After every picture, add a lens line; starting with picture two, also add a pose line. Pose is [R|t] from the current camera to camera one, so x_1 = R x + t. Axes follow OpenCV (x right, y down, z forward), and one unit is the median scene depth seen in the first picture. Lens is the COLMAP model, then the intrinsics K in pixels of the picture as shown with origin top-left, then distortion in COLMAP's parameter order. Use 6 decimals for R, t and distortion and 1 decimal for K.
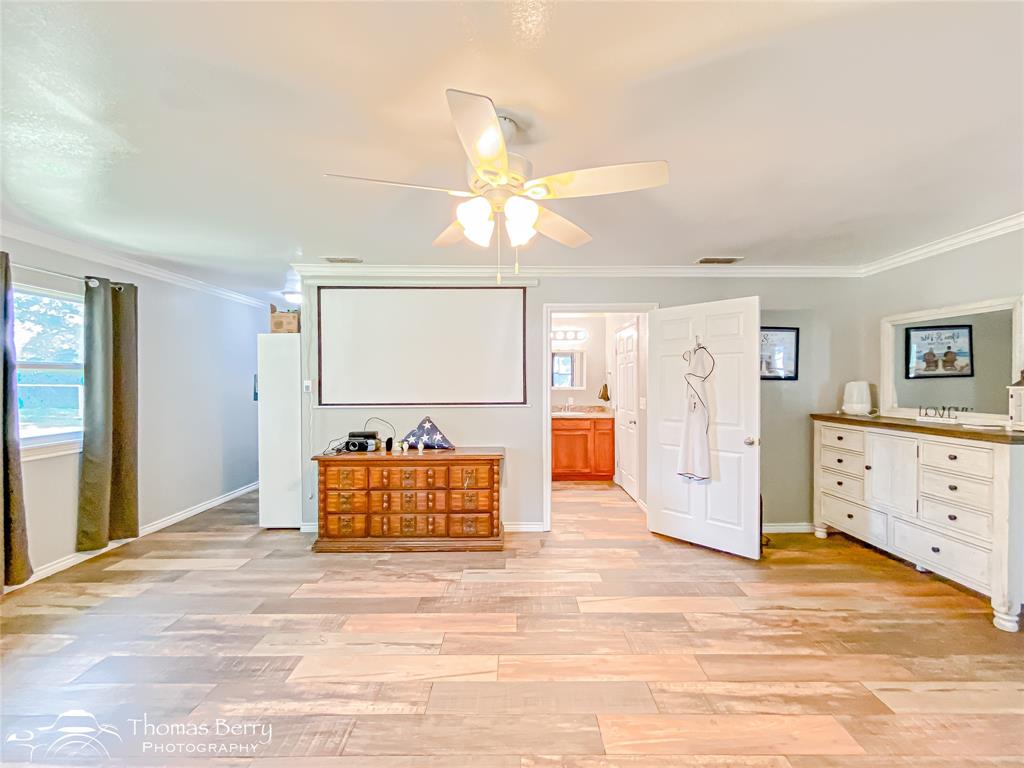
lens RADIAL K [[437.7, 0, 512.0], [0, 437.7, 384.0], [0, 0, 1]] dist [0.002574, -0.000285]
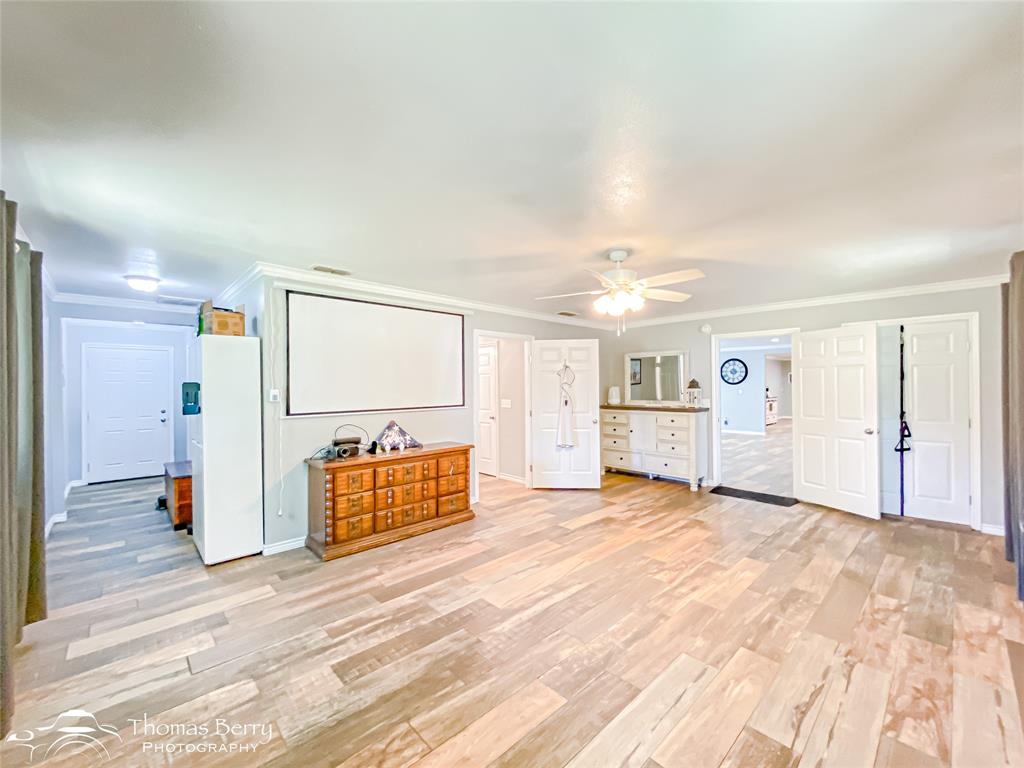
lens RADIAL K [[421.9, 0, 512.0], [0, 421.9, 384.0], [0, 0, 1]] dist [0.001377, -0.000393]
pose [[0.727655, -0.001408, 0.685942, -0.797630], [0.013361, 0.999837, -0.012121, -0.002057], [-0.685814, 0.017985, 0.727555, 0.004229]]
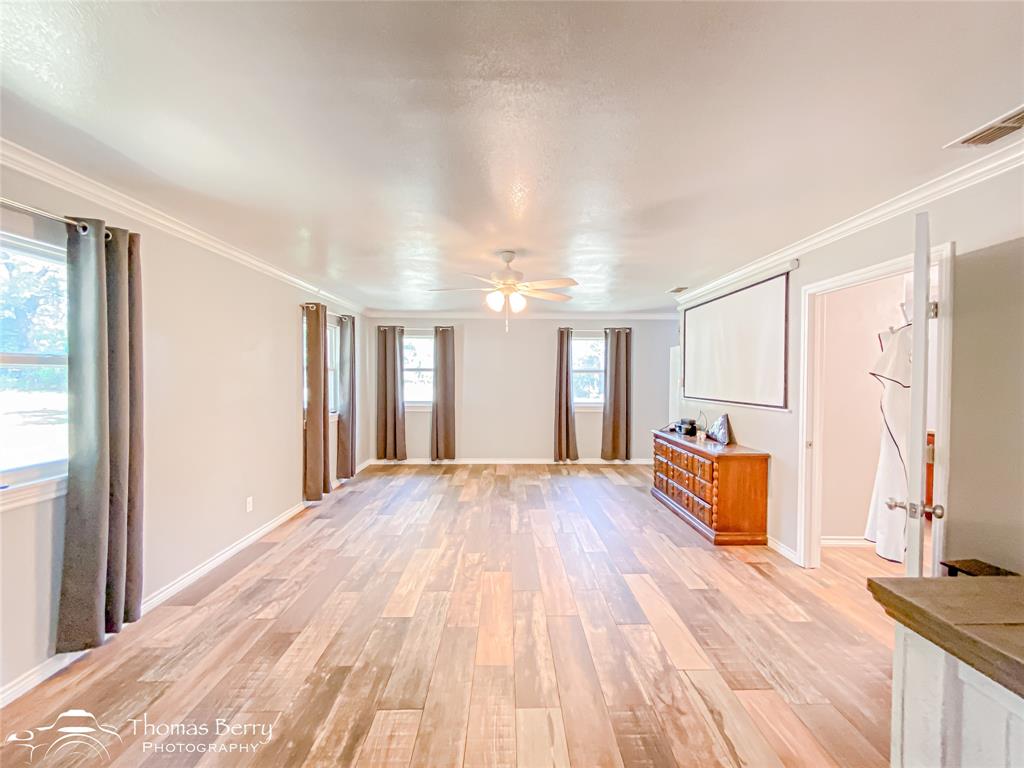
lens RADIAL K [[421.9, 0, 512.0], [0, 421.9, 384.0], [0, 0, 1]] dist [0.001377, -0.000393]
pose [[0.009978, 0.021501, -0.999719, 0.953552], [-0.016249, 0.999640, 0.021337, -0.010996], [0.999818, 0.016032, 0.010324, 0.503136]]
